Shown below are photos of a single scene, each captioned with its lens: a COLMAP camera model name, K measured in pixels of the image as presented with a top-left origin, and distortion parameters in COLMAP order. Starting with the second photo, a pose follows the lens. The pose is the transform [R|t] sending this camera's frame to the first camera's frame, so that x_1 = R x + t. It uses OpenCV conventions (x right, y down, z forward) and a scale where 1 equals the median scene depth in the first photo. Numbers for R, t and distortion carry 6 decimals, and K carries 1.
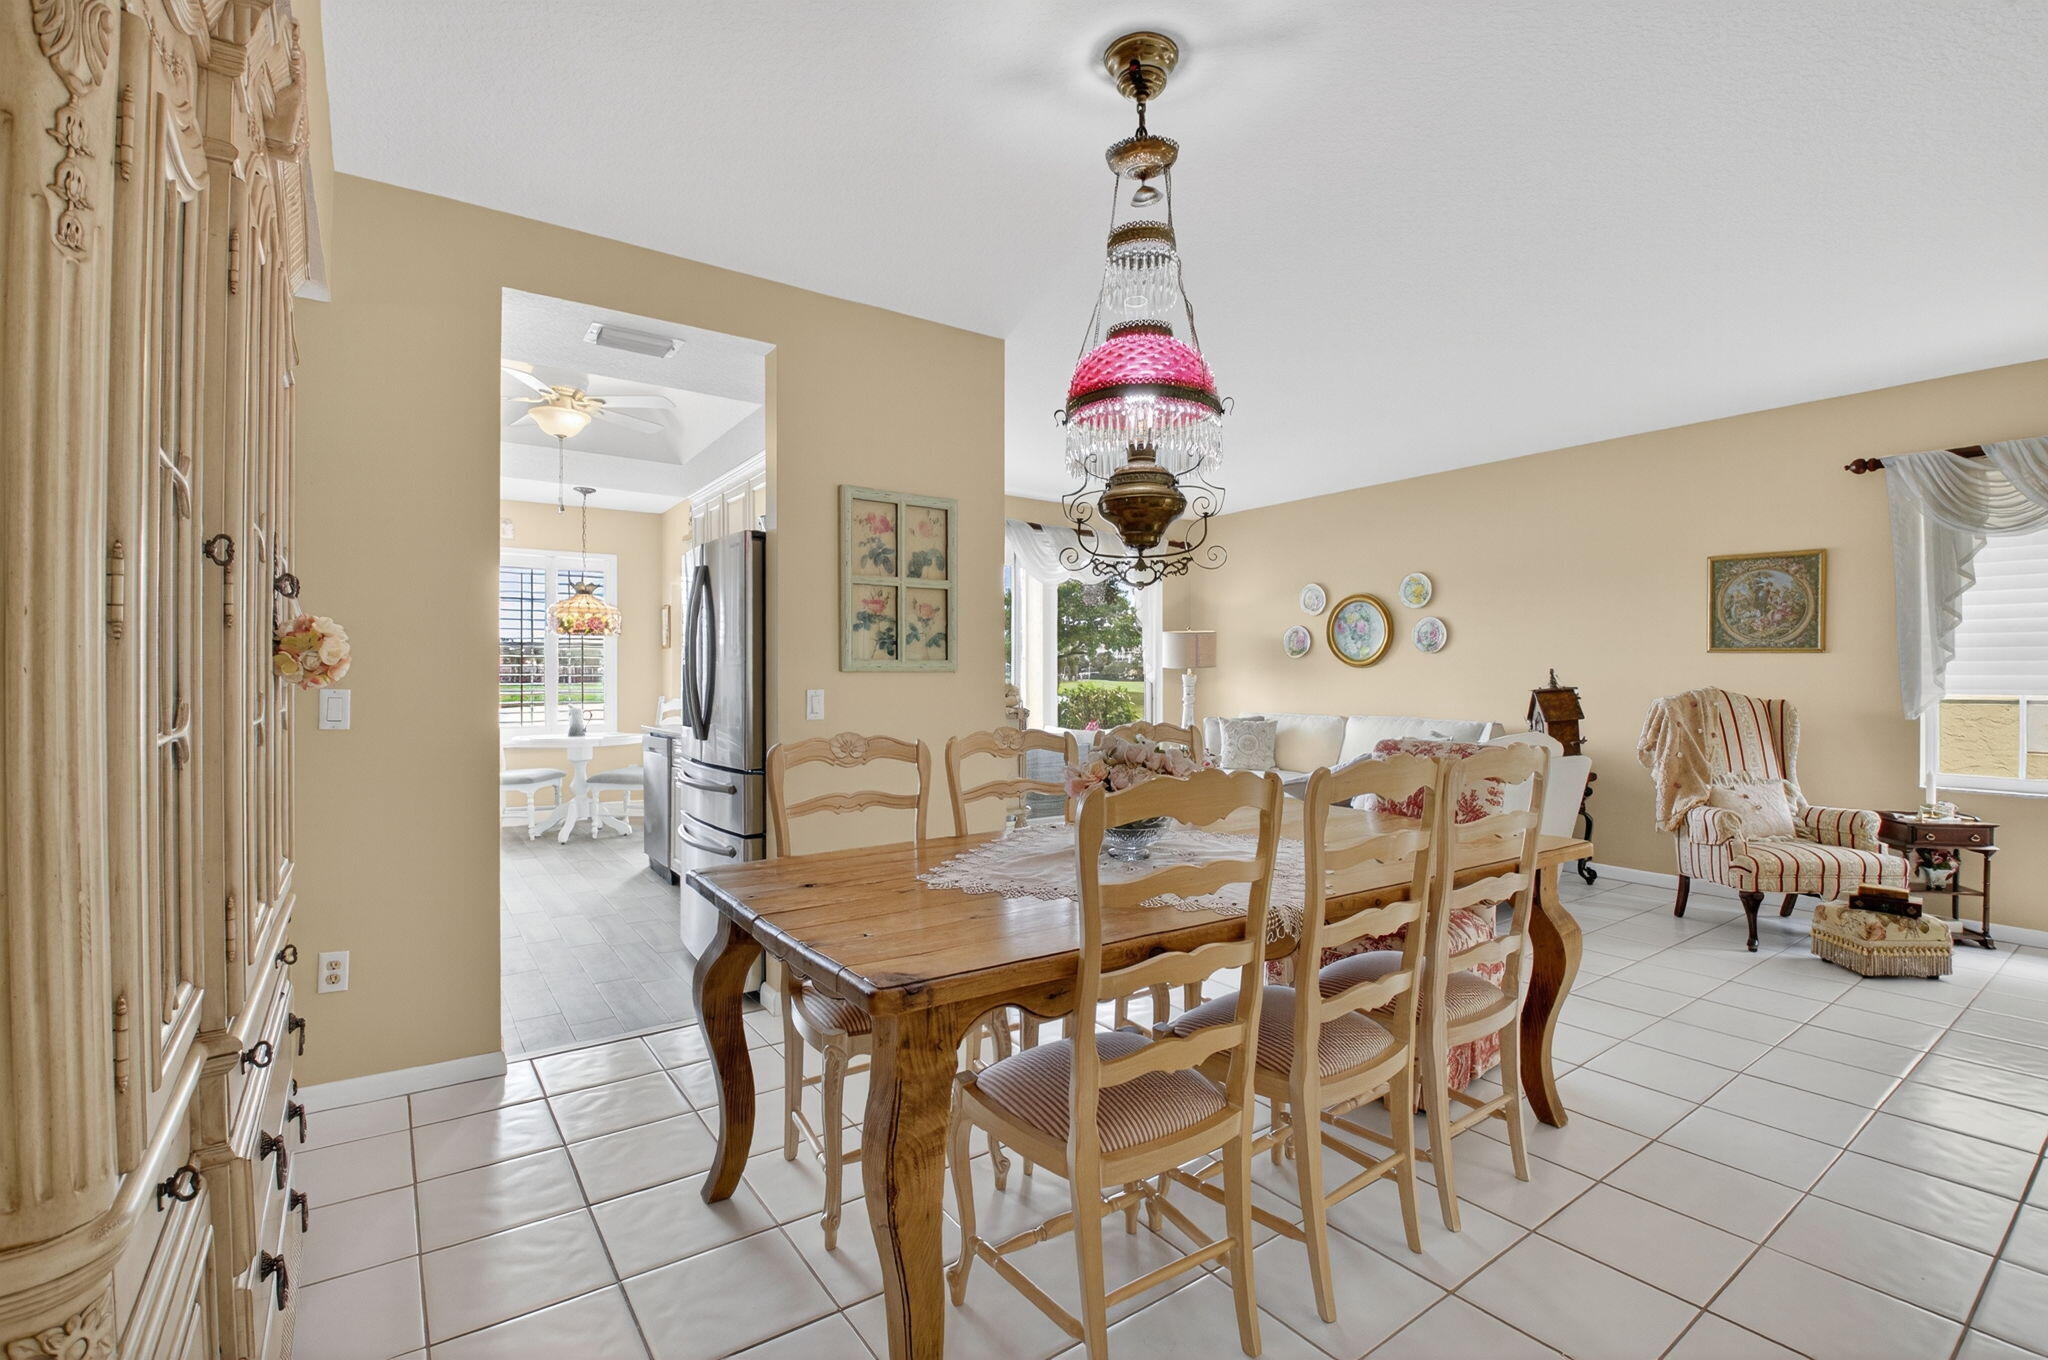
lens RADIAL K [[928.3, 0, 1024.0], [0, 928.3, 680.0], [0, 0, 1]] dist [0.020773, -0.023851]
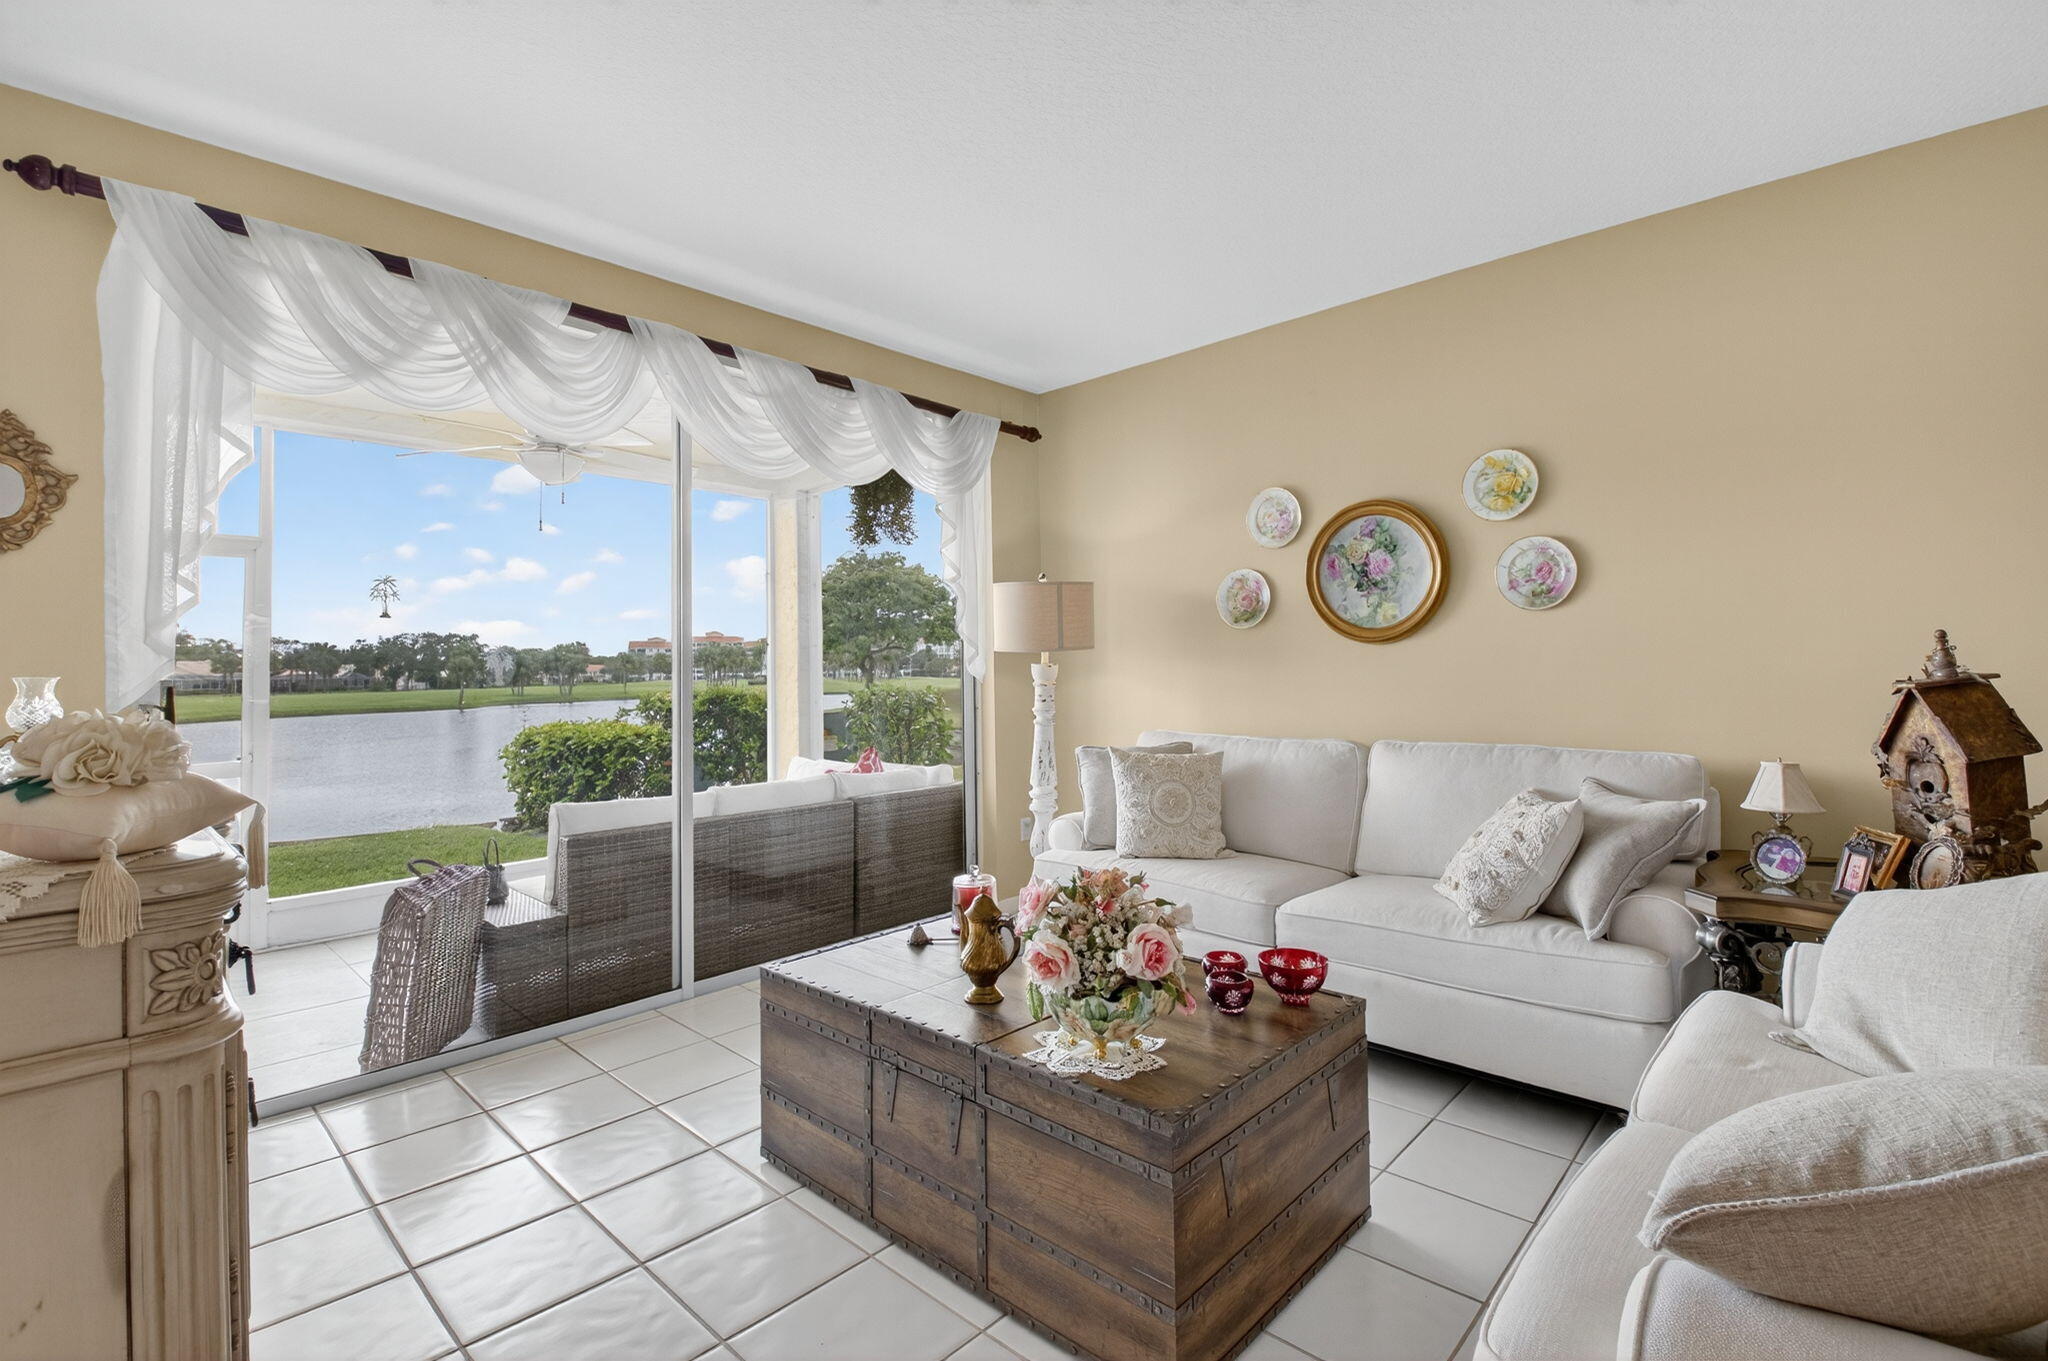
lens RADIAL K [[929.3, 0, 1034.2], [0, 929.3, 655.0], [0, 0, 1]] dist [0.029994, -0.031819]
pose [[0.979798, -0.014492, 0.199462, 0.070107], [0.019126, 0.999590, -0.021326, 0.000115], [-0.199071, 0.024710, 0.979674, 0.511995]]
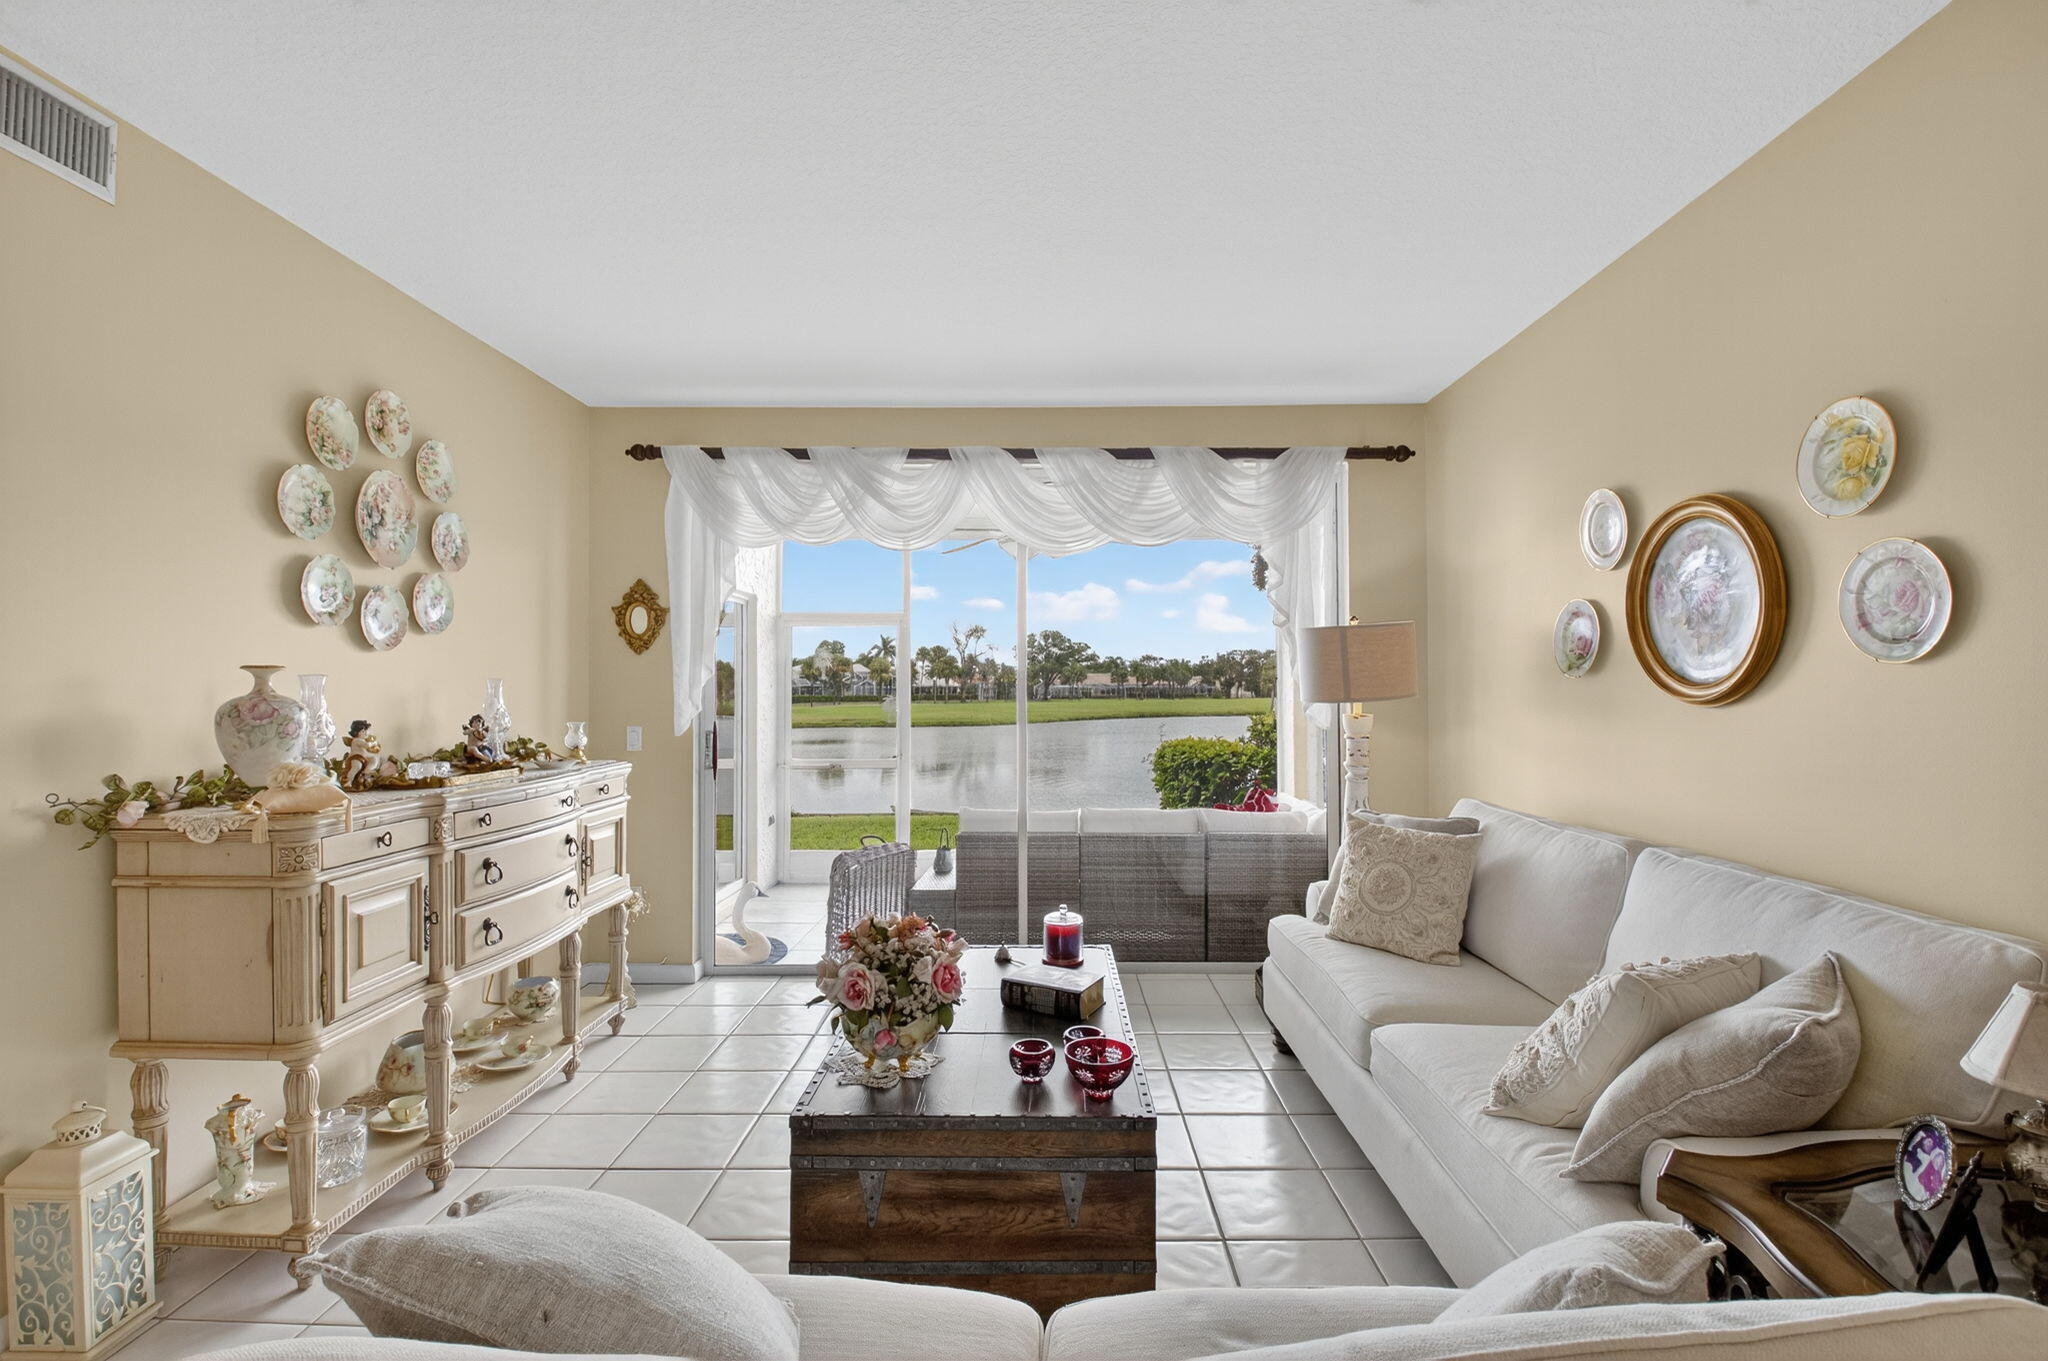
lens RADIAL K [[928.3, 0, 1024.0], [0, 928.3, 680.5], [0, 0, 1]] dist [0.020773, -0.023851]
pose [[0.797570, -0.010586, -0.603134, 0.351069], [0.002432, 0.999894, -0.014334, -0.018011], [0.603222, 0.009966, 0.797511, 0.542518]]
